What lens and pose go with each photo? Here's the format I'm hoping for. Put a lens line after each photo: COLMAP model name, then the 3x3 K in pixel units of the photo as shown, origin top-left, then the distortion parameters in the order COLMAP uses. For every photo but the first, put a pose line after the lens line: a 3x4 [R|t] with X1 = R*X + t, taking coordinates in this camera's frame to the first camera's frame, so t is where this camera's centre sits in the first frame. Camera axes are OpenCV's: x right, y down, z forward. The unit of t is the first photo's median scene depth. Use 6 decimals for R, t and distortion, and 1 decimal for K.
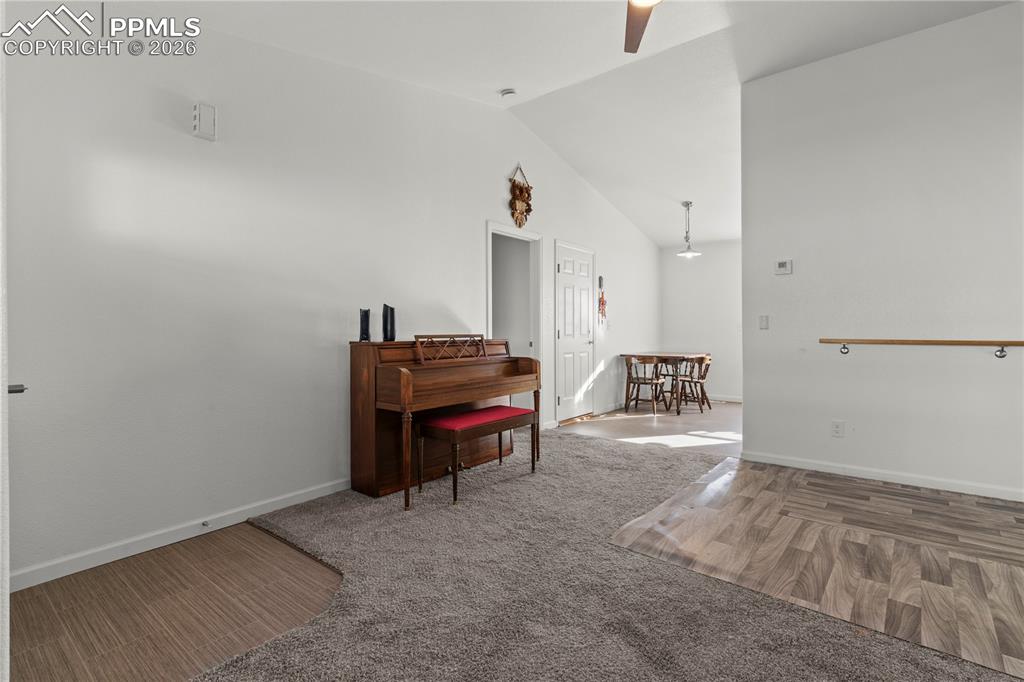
lens RADIAL K [[467.6, 0, 516.9], [0, 467.6, 330.6], [0, 0, 1]] dist [-0.009214, 0.000980]
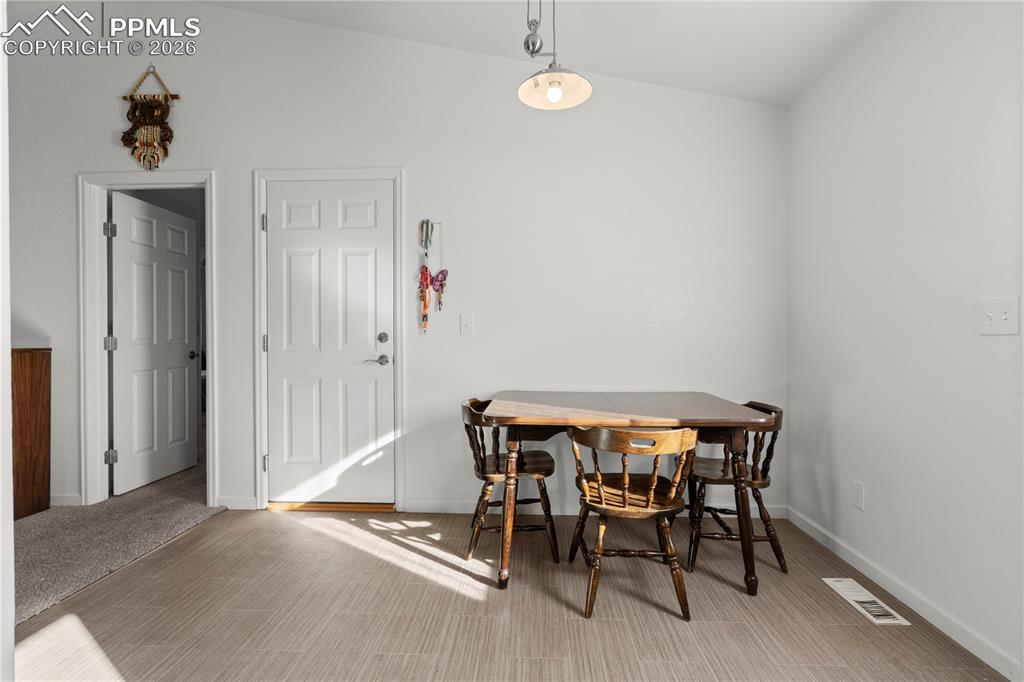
lens RADIAL K [[466.2, 0, 514.1], [0, 466.2, 335.8], [0, 0, 1]] dist [-0.003372, 0.000034]
pose [[0.589285, 0.006461, -0.807899, 1.416632], [-0.001302, 0.999974, 0.007048, -0.009112], [0.807924, -0.003102, 0.589278, 1.845880]]
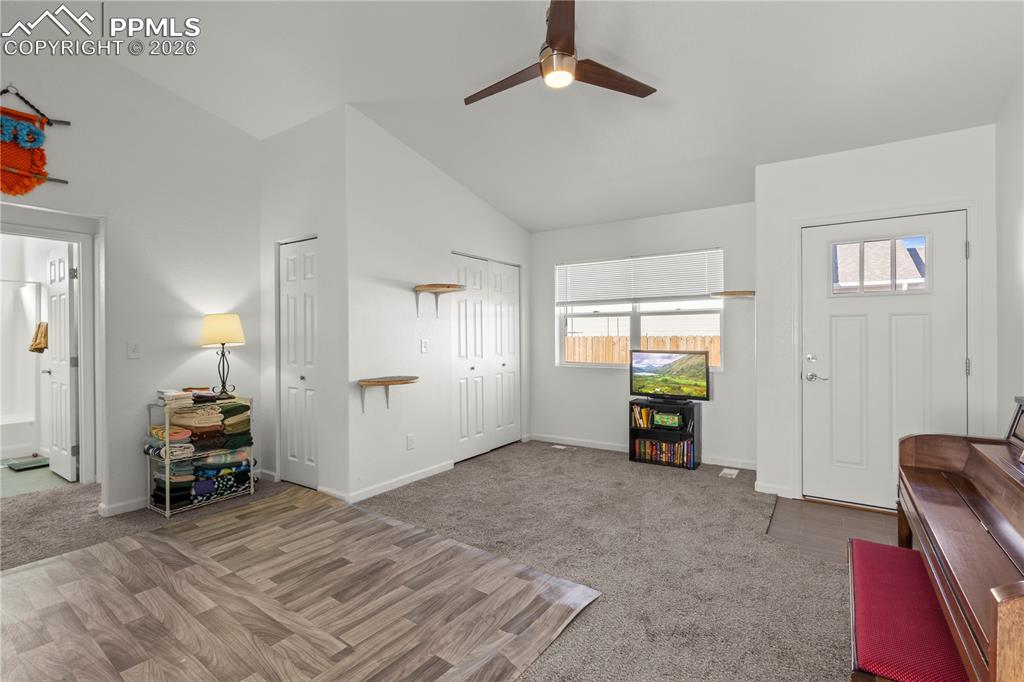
lens RADIAL K [[464.4, 0, 515.9], [0, 464.4, 332.8], [0, 0, 1]] dist [-0.010149, 0.000088]
pose [[-0.997707, 0.006697, -0.067348, 0.376372], [0.007012, 0.999966, -0.004445, -0.063810], [0.067316, -0.004907, -0.997720, 1.714208]]
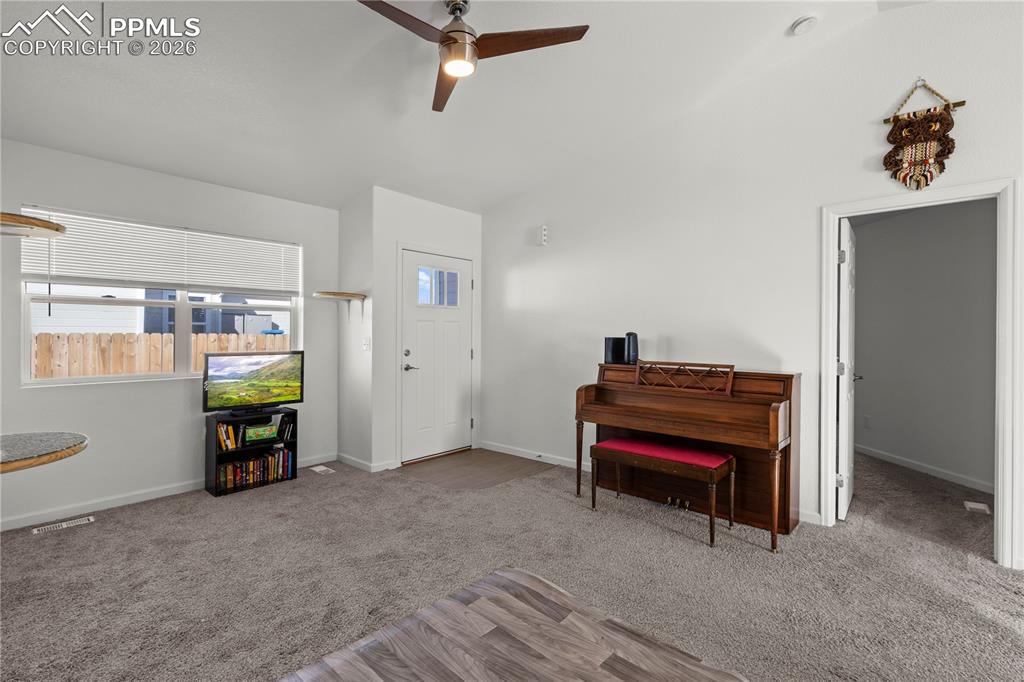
lens RADIAL K [[466.2, 0, 514.1], [0, 466.2, 335.8], [0, 0, 1]] dist [-0.003372, 0.000034]
pose [[-0.064576, 0.008086, -0.997880, 1.108237], [-0.006547, 0.999942, 0.008527, -0.071019], [0.997891, 0.007084, -0.064520, 0.956687]]
